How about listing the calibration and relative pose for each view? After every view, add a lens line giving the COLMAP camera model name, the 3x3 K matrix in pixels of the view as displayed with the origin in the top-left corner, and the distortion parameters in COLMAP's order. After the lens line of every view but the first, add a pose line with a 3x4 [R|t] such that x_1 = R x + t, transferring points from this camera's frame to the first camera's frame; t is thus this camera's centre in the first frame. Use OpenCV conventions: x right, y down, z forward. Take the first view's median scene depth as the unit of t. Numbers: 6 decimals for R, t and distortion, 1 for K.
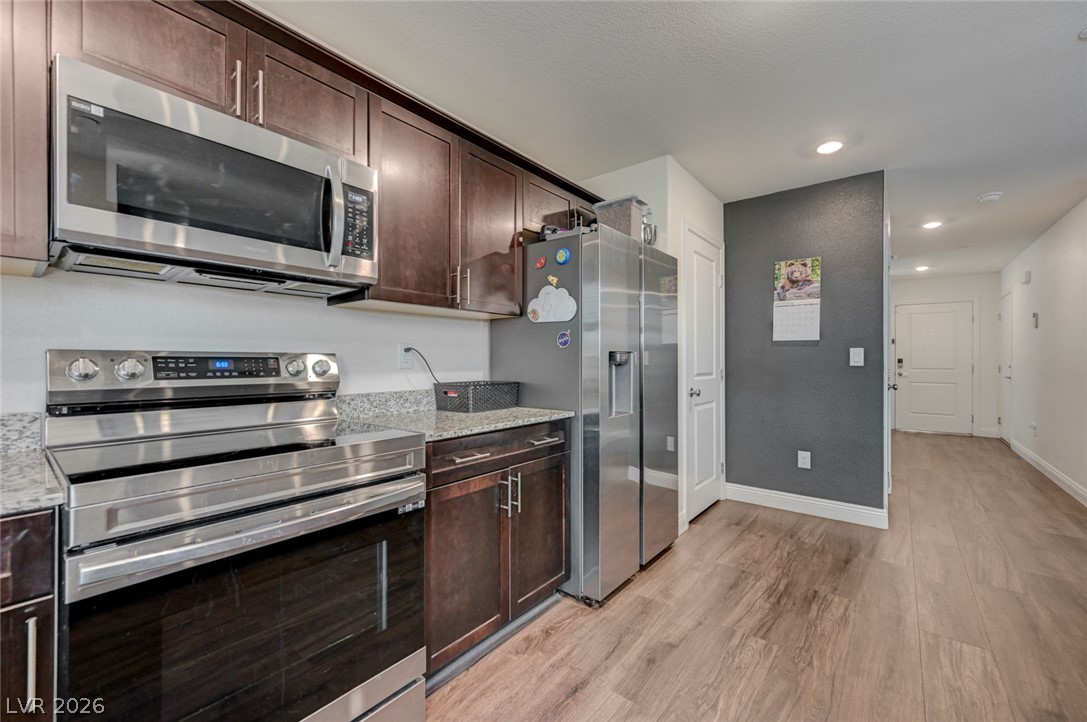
lens RADIAL K [[431.3, 0, 545.2], [0, 431.3, 366.6], [0, 0, 1]] dist [0.003638, -0.000212]
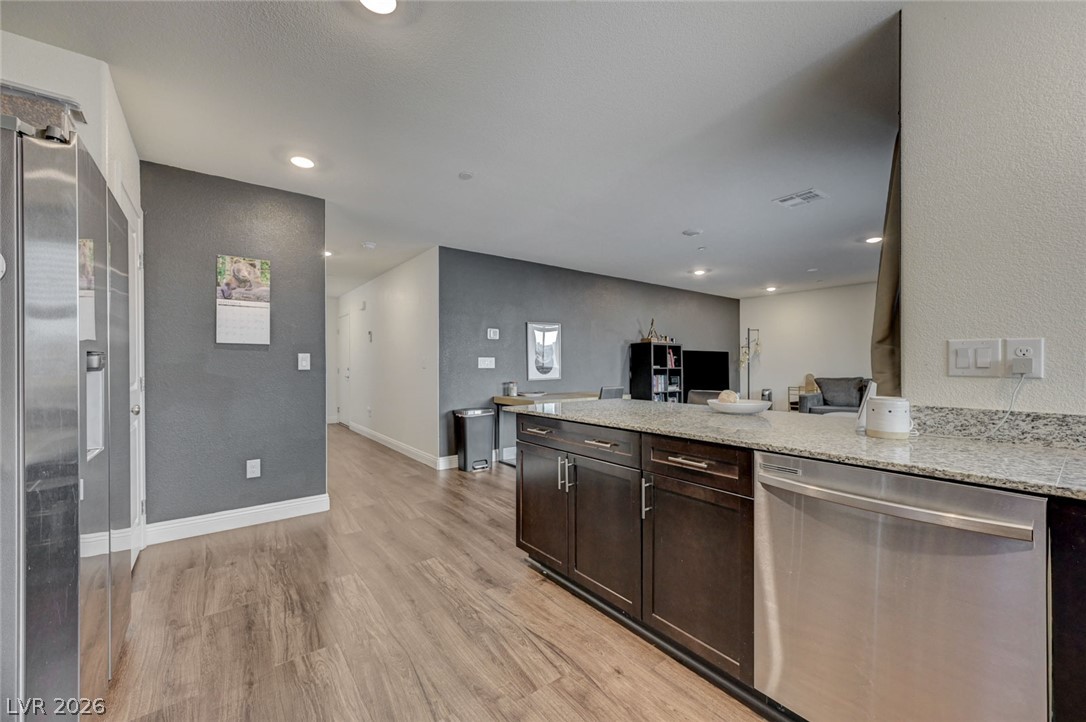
lens RADIAL K [[431.0, 0, 549.1], [0, 431.0, 363.6], [0, 0, 1]] dist [0.003638, -0.000212]
pose [[0.216889, -0.000685, 0.976196, -0.218003], [0.015911, 0.999869, -0.002833, -0.004021], [-0.976067, 0.016146, 0.216872, 0.170249]]
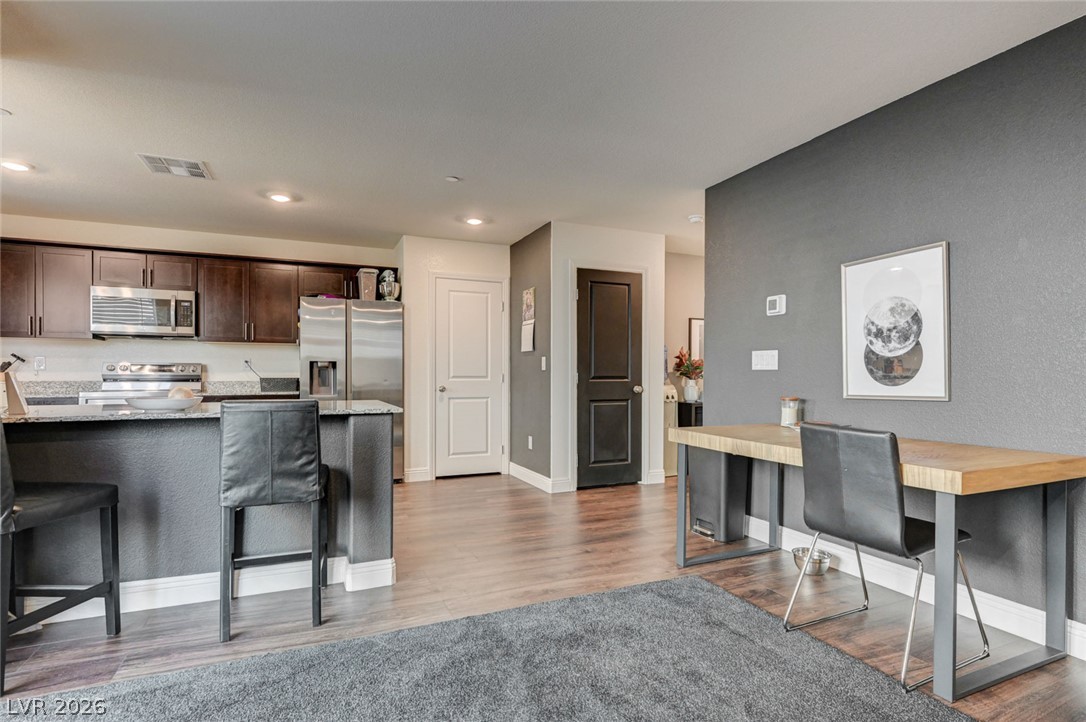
lens RADIAL K [[549.5, 0, 551.0], [0, 549.5, 376.4], [0, 0, 1]] dist [0.000832, 0.000809]
pose [[0.895320, 0.002168, -0.445419, 1.568032], [-0.007069, 0.999931, -0.009342, 0.034963], [0.445368, 0.011512, 0.895273, -0.515439]]
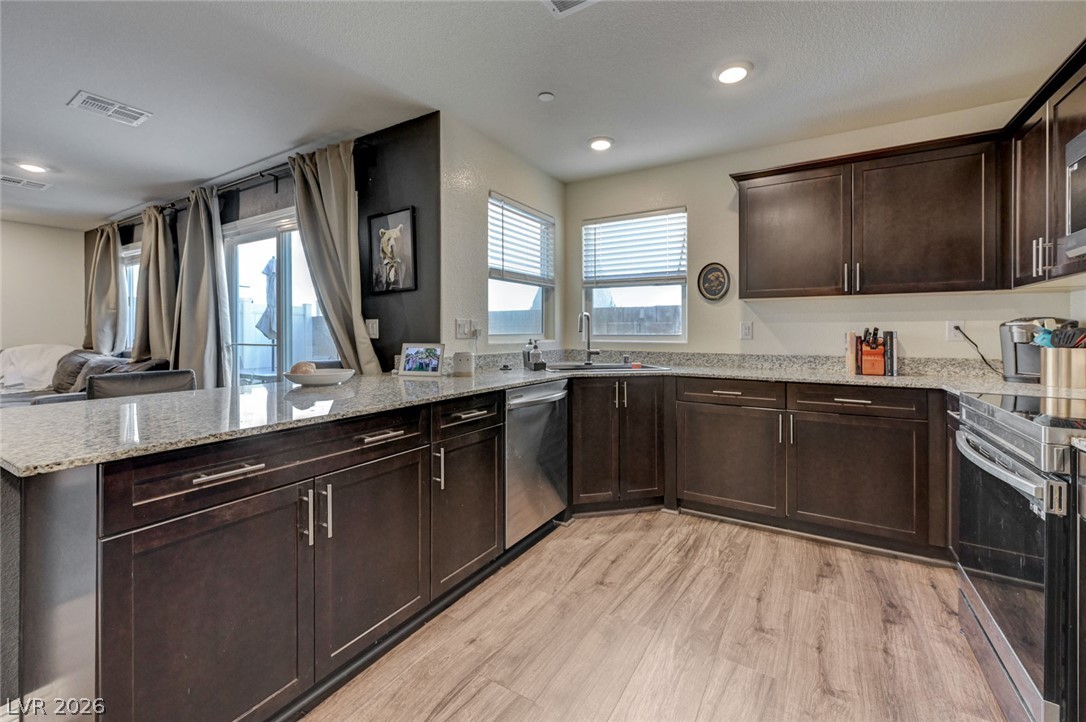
lens RADIAL K [[446.2, 0, 544.8], [0, 446.2, 334.3], [0, 0, 1]] dist [0.004549, -0.000332]
pose [[-0.989605, -0.002952, -0.143779, 0.341517], [-0.005588, 0.999824, 0.017936, -0.010763], [0.143701, 0.018553, -0.989447, 0.788481]]
